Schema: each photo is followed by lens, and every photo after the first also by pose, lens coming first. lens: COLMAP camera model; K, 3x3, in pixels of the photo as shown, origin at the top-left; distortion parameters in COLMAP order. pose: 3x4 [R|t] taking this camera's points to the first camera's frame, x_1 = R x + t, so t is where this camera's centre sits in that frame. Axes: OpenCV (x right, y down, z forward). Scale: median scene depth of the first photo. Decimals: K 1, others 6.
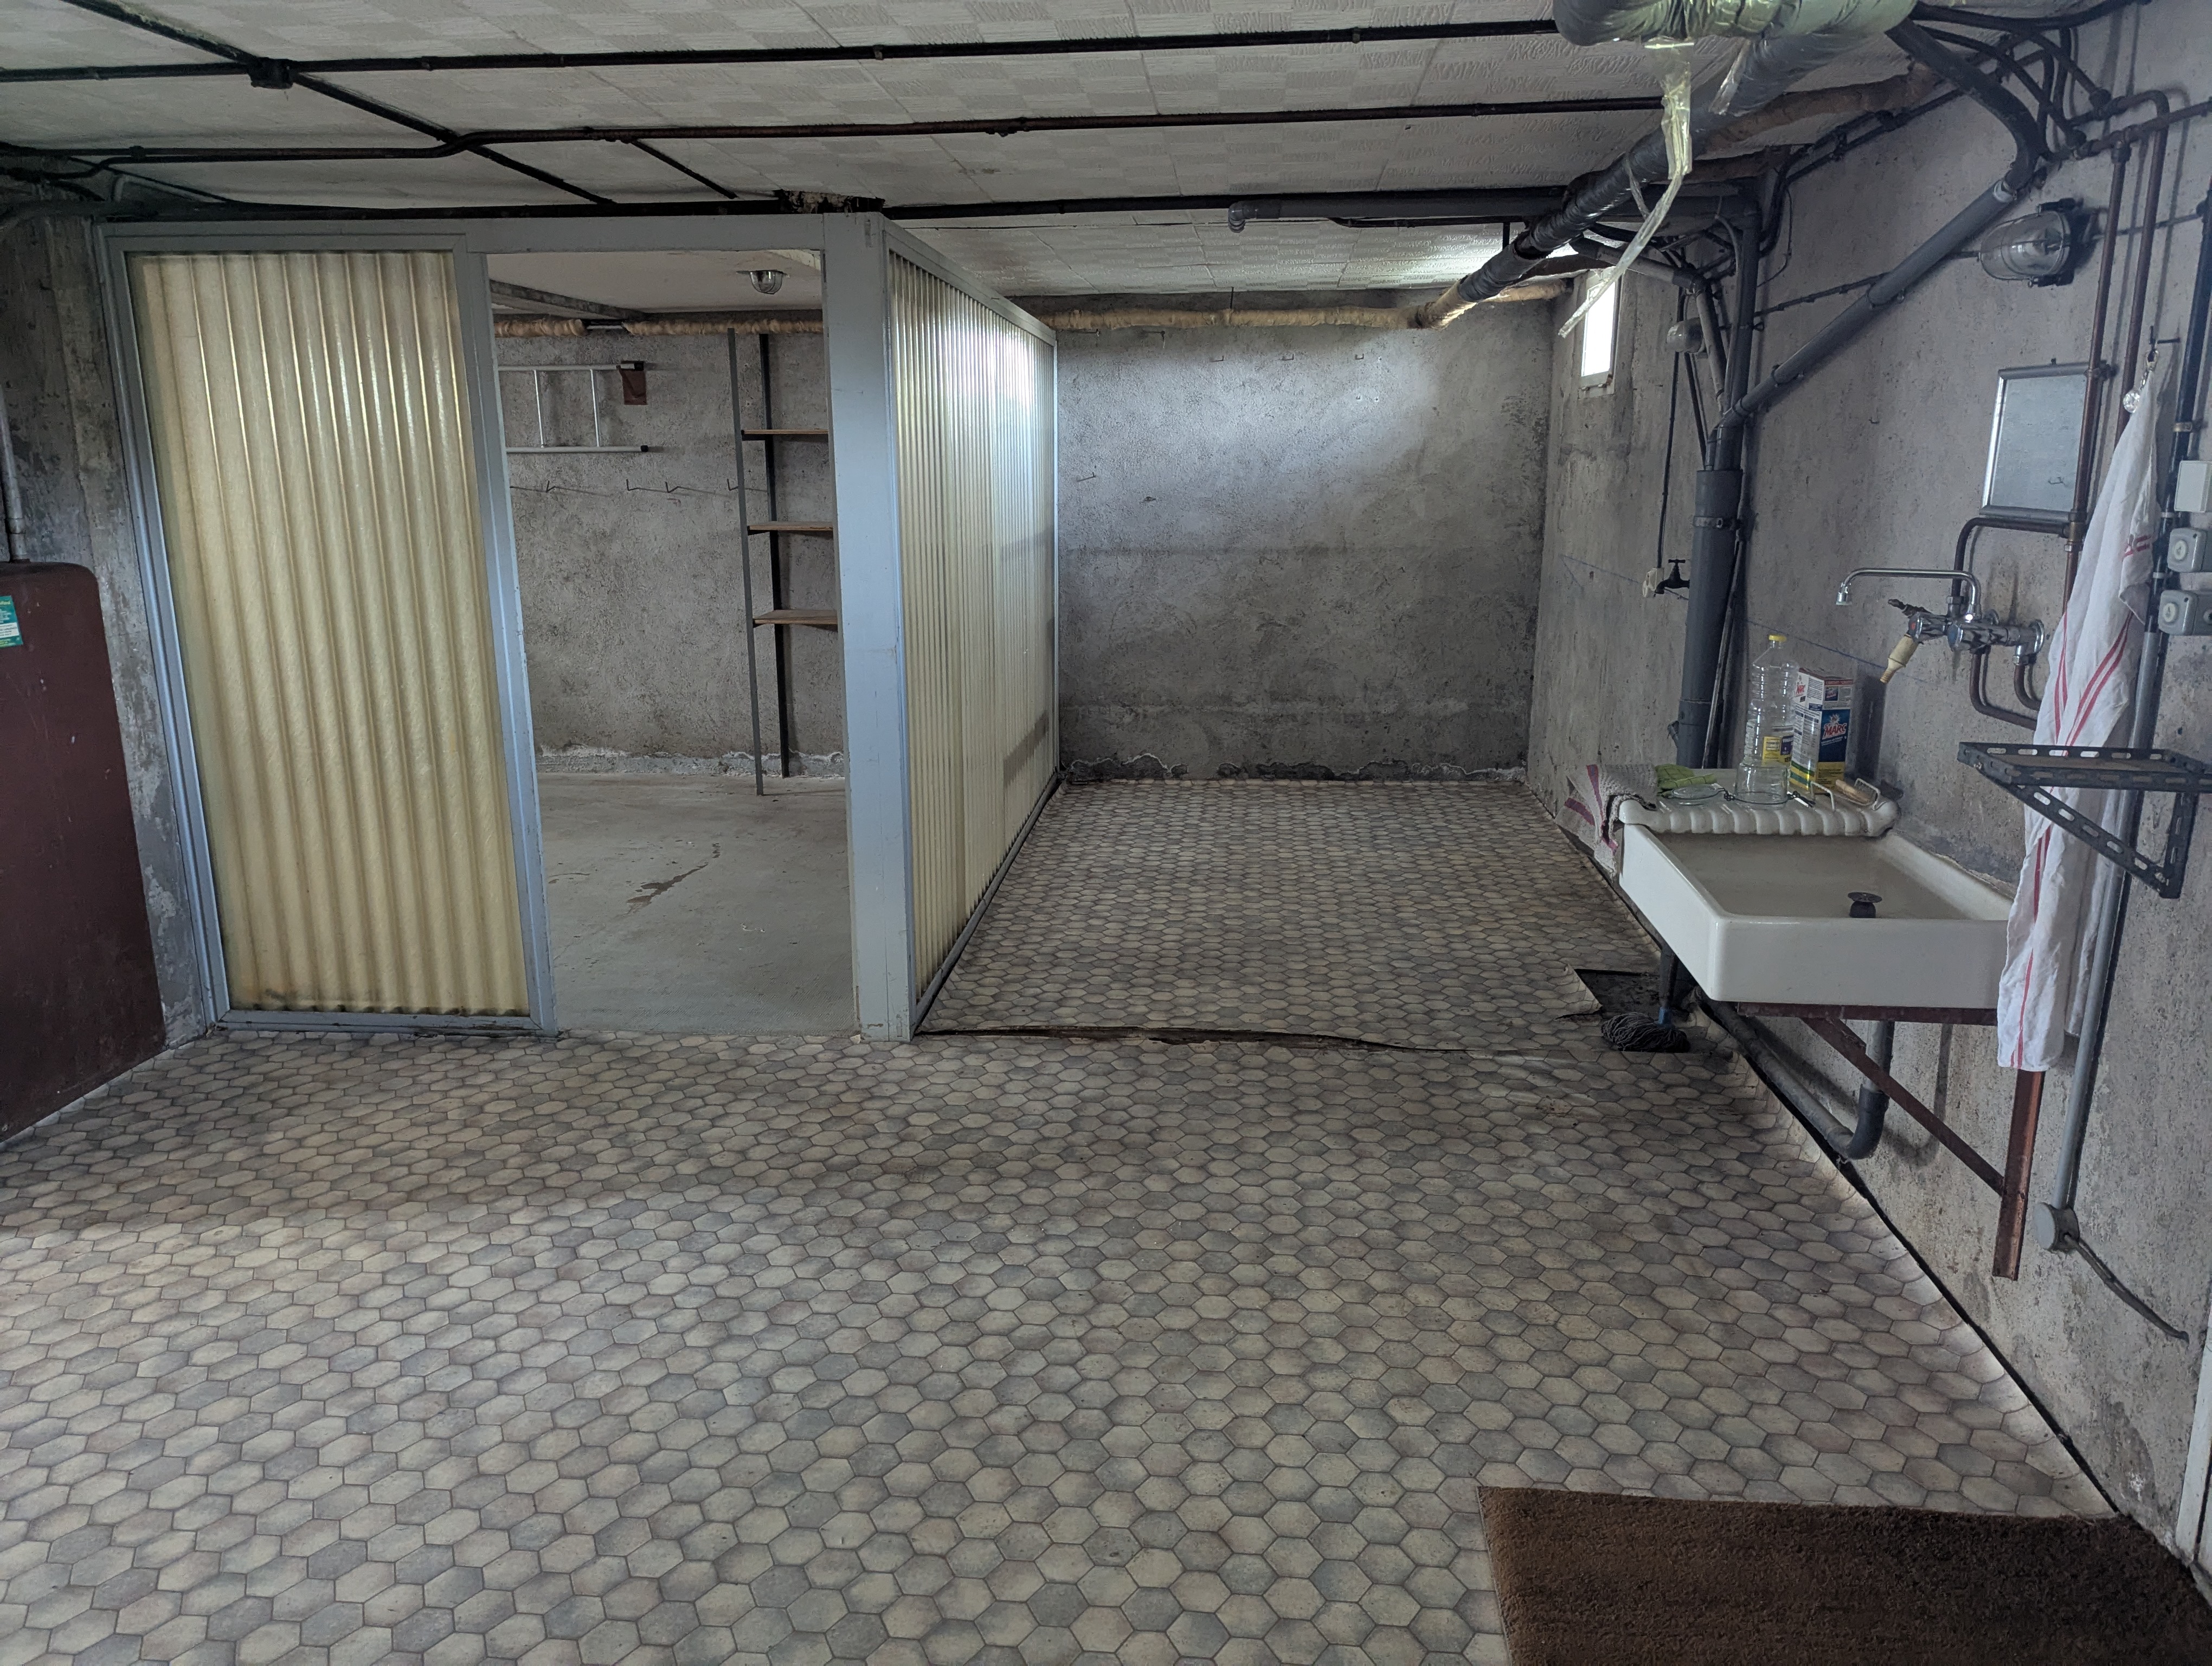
lens RADIAL K [[1618.3, 0, 1109.3], [0, 1618.3, 833.1], [0, 0, 1]] dist [0.038464, -0.002998]
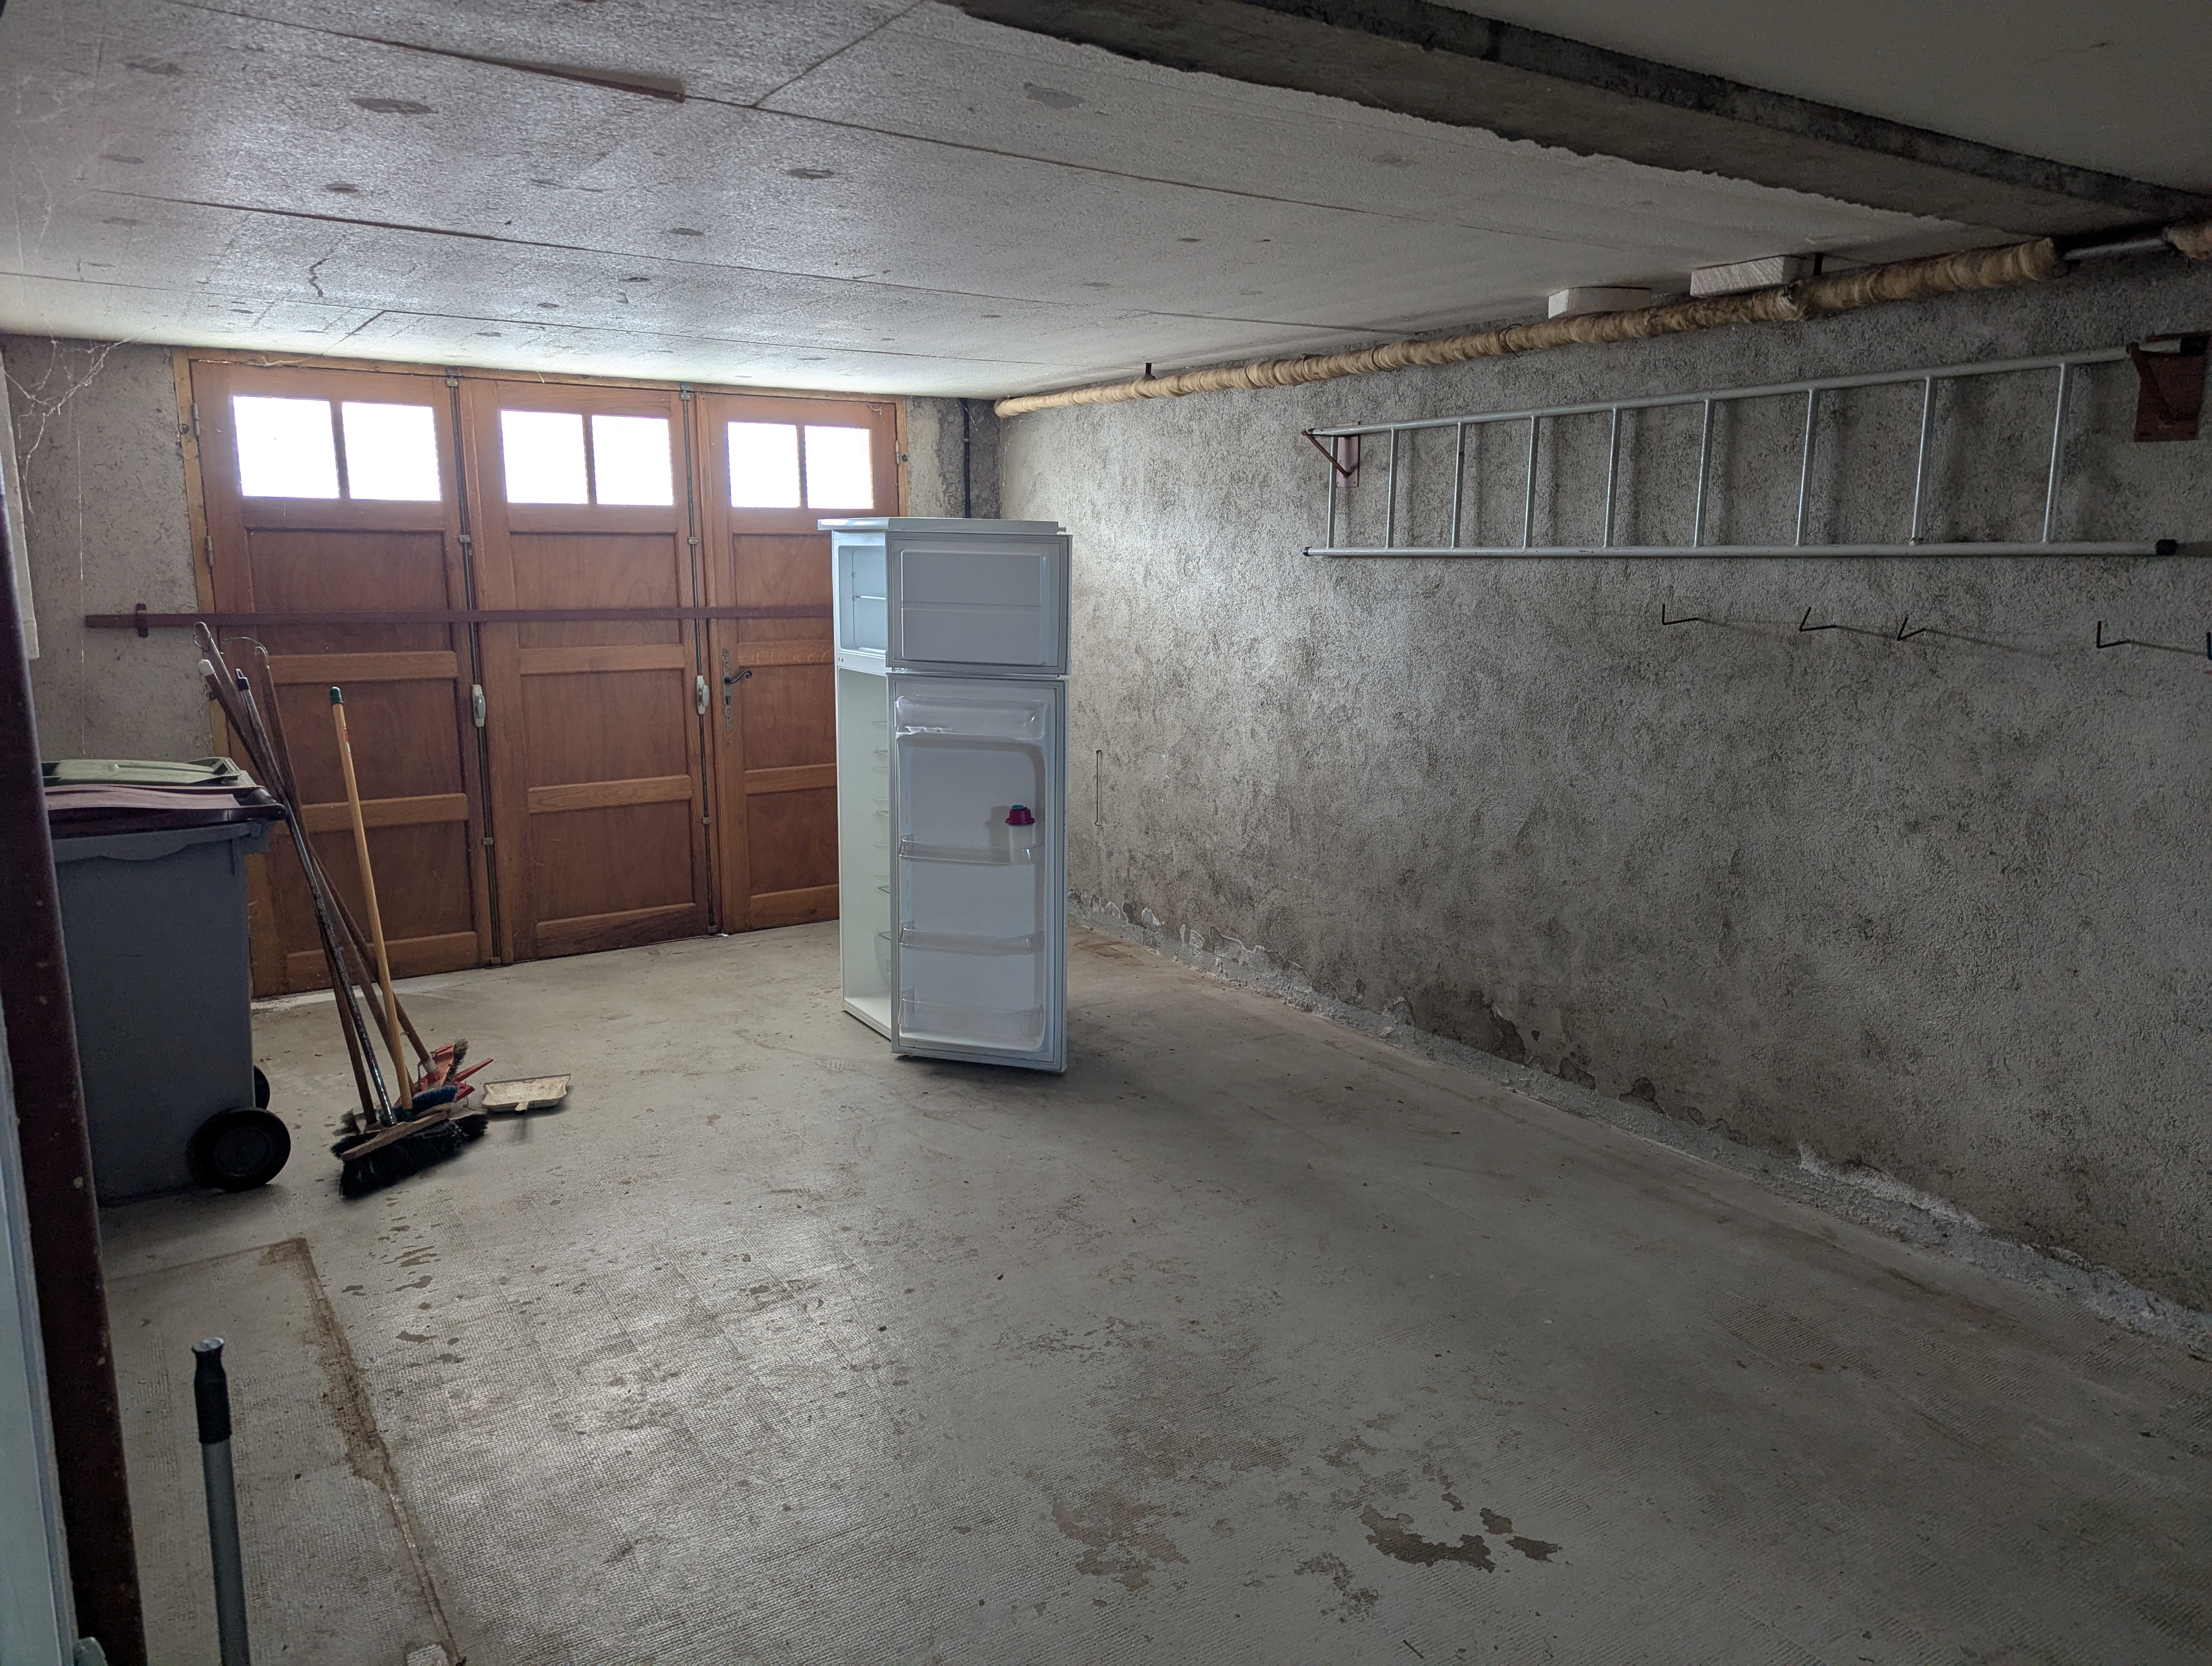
lens RADIAL K [[1618.3, 0, 1109.3], [0, 1618.3, 833.1], [0, 0, 1]] dist [0.038464, -0.002998]
pose [[0.649280, 0.146773, -0.746253, -0.139946], [-0.184829, 0.982237, 0.032375, -0.130522], [0.737749, 0.116908, 0.664875, 0.539115]]
